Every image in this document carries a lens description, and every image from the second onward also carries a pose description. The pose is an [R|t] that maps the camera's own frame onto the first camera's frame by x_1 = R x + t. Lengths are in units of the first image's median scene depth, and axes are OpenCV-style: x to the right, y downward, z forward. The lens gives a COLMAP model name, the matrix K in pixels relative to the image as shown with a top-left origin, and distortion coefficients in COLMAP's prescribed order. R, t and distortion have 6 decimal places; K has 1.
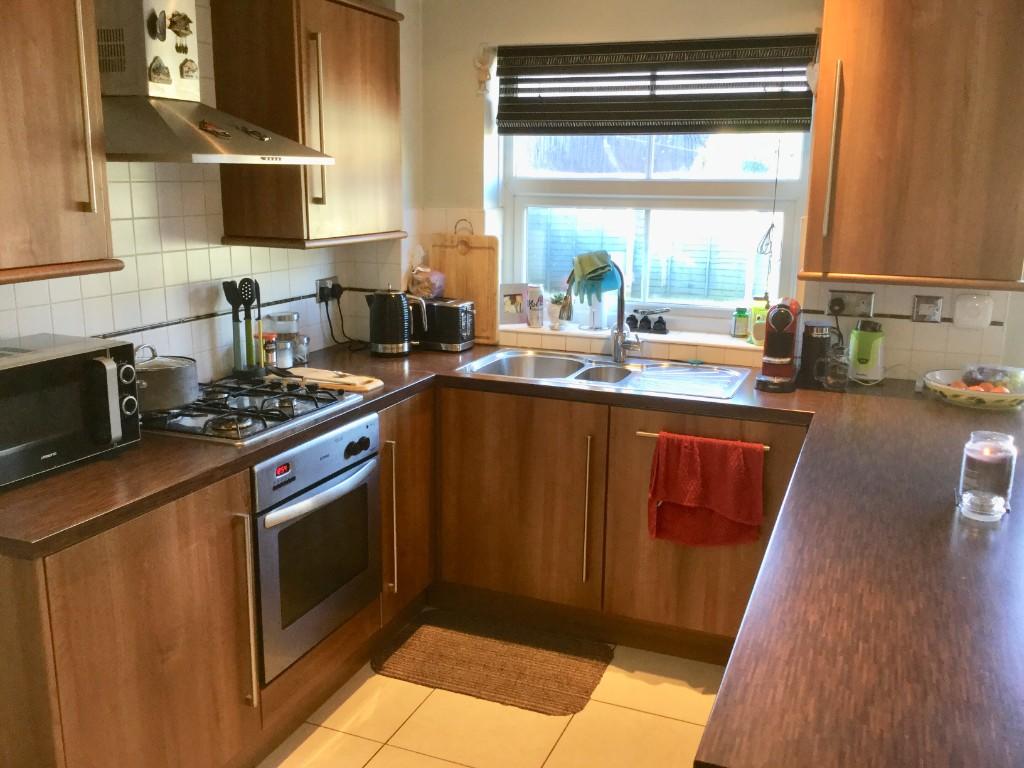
lens RADIAL K [[918.2, 0, 516.3], [0, 918.2, 382.3], [0, 0, 1]] dist [0.079609, -0.004334]
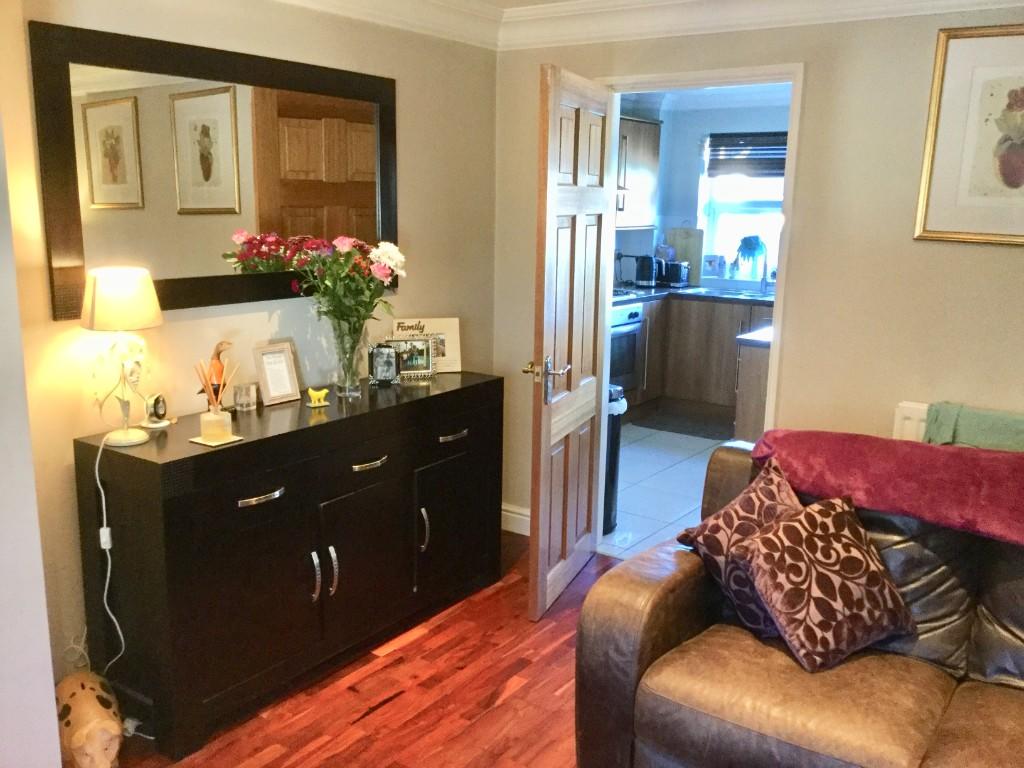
lens RADIAL K [[918.2, 0, 509.4], [0, 918.2, 391.2], [0, 0, 1]] dist [0.079609, -0.004334]
pose [[0.970543, 0.053319, -0.234954, 0.060077], [-0.058880, 0.998125, -0.016711, 0.248075], [0.233622, 0.030053, 0.971863, -1.021831]]
